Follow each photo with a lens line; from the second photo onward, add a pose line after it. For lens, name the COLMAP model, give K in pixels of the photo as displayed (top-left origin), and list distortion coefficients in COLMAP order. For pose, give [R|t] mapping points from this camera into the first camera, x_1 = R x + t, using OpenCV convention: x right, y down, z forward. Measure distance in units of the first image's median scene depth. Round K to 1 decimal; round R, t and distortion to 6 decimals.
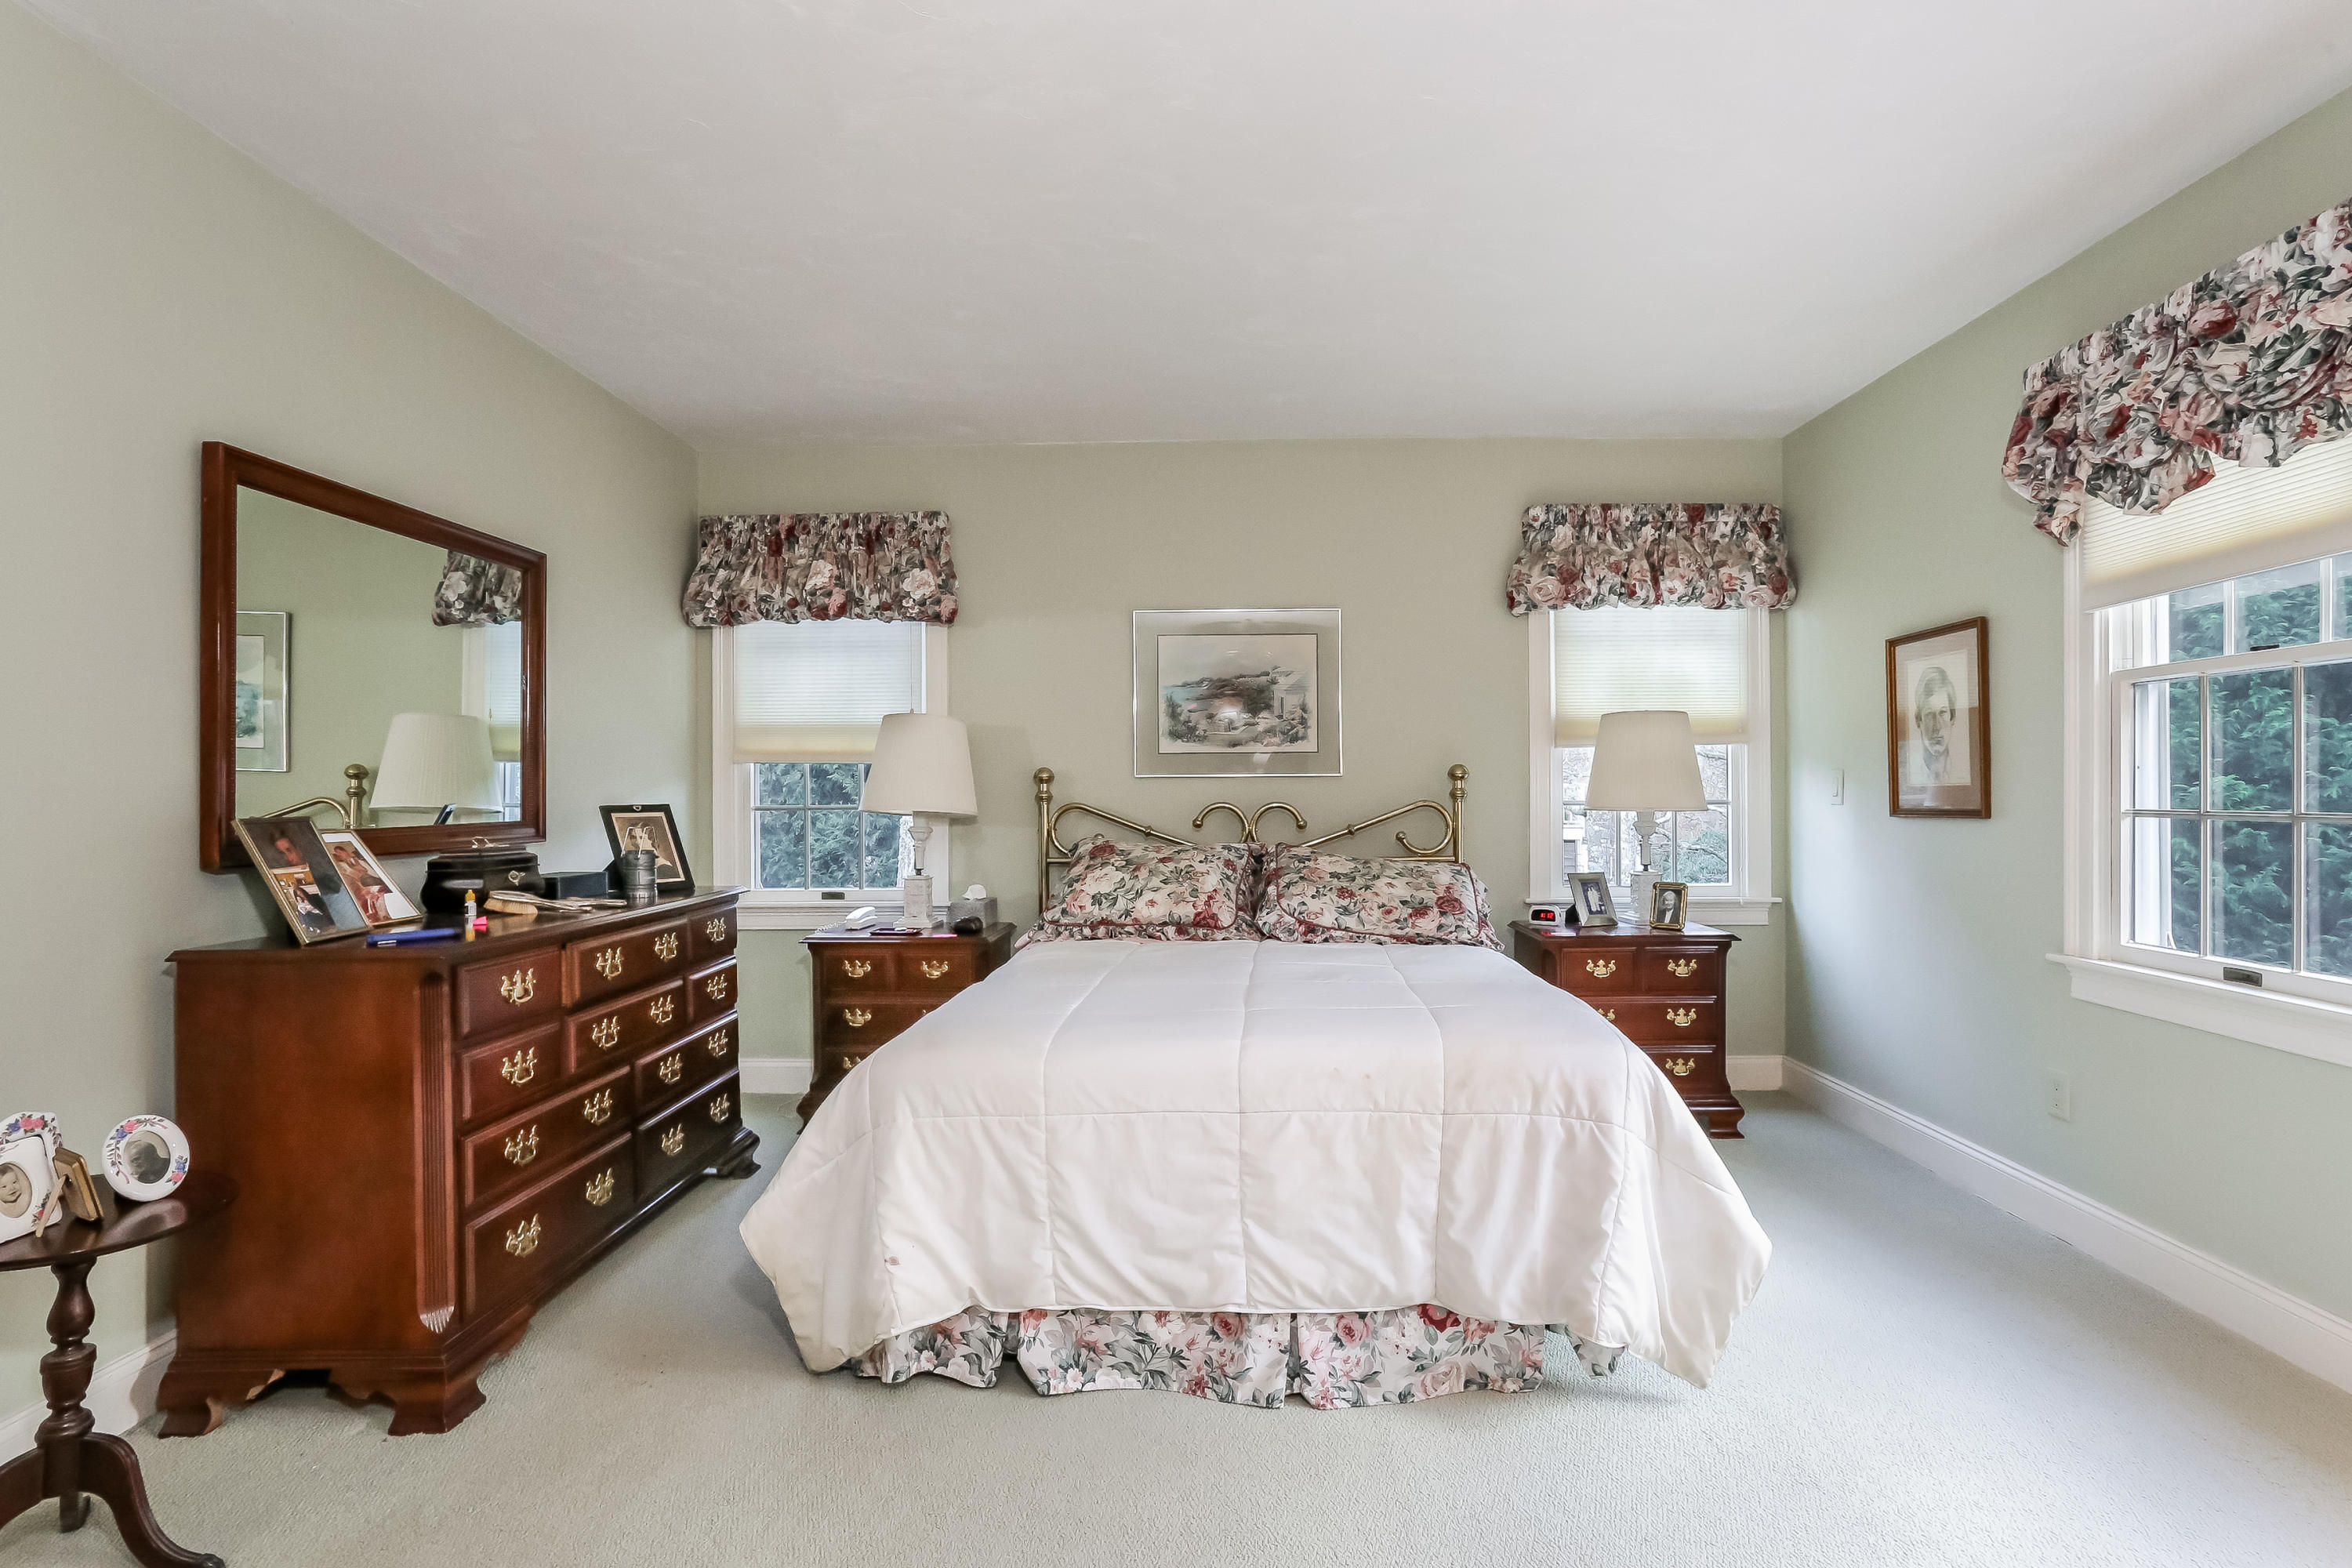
lens RADIAL K [[1148.8, 0, 1176.0], [0, 1148.8, 784.0], [0, 0, 1]] dist [-0.055219, 0.032567]
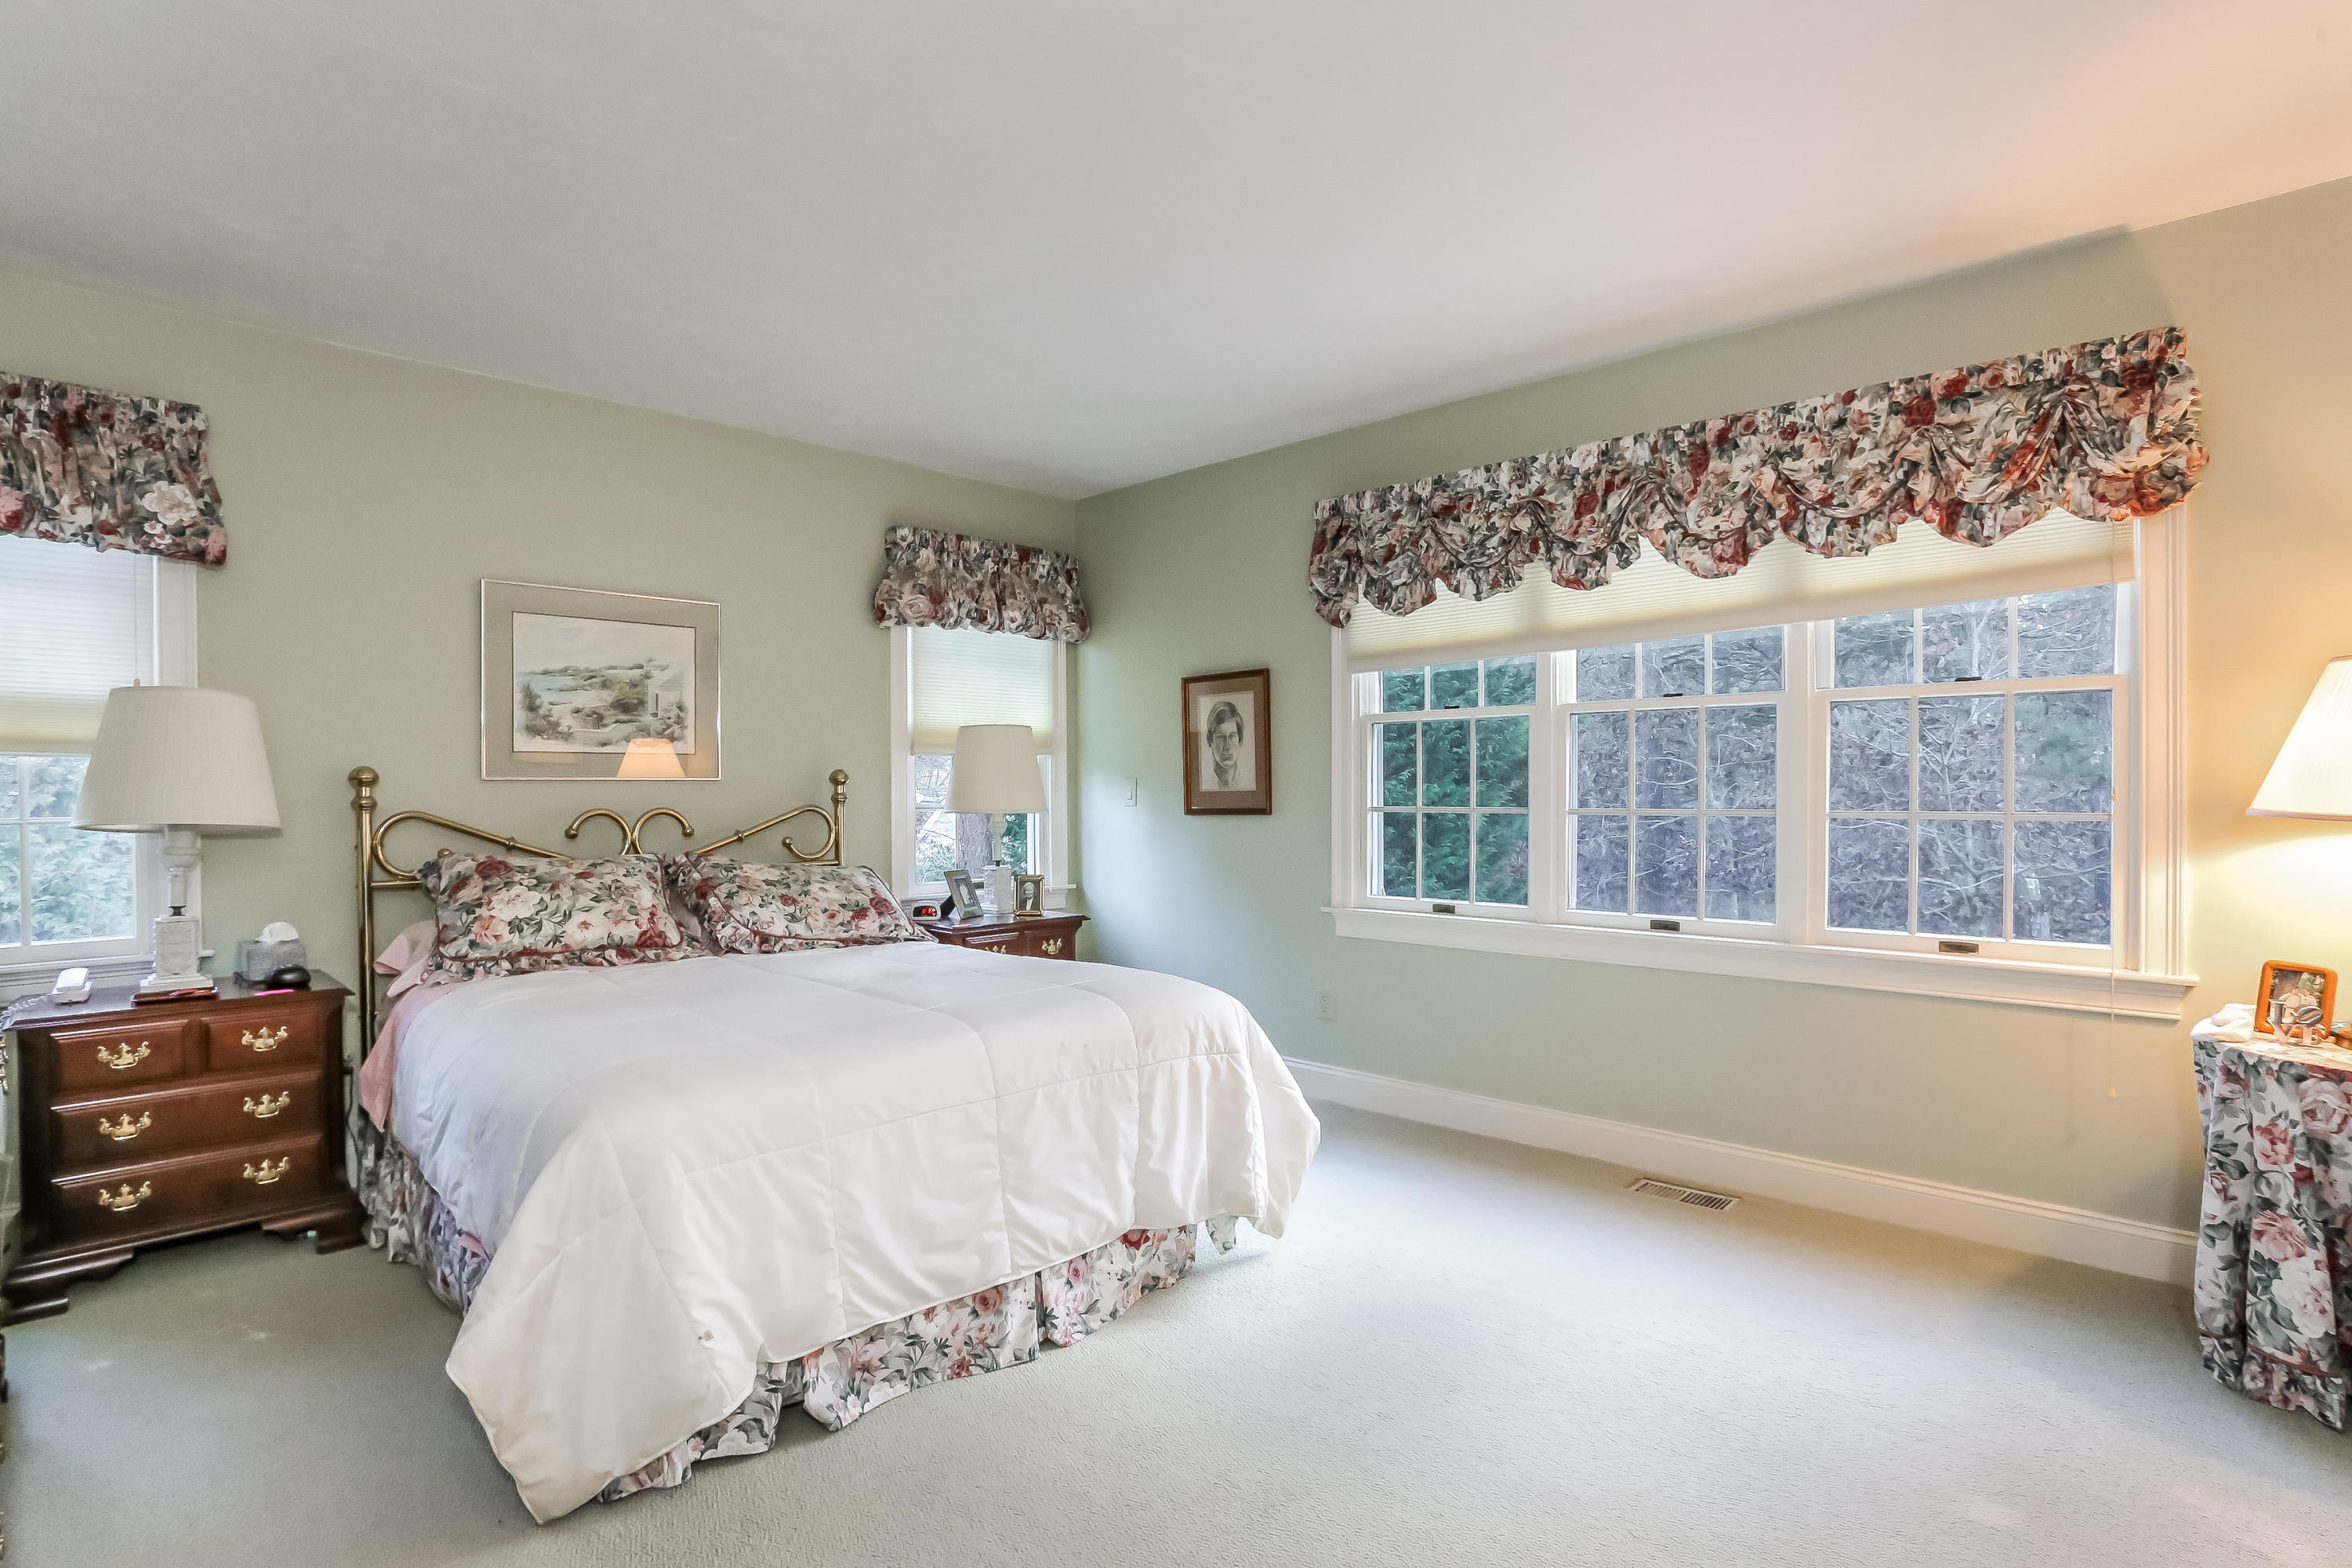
lens RADIAL K [[1195.1, 0, 1176.0], [0, 1195.1, 784.0], [0, 0, 1]] dist [-0.083538, 0.042257]
pose [[0.683181, 0.005015, 0.730232, -0.380639], [-0.002732, 0.999987, -0.004311, -0.000345], [-0.730244, 0.000950, 0.683186, 0.073207]]
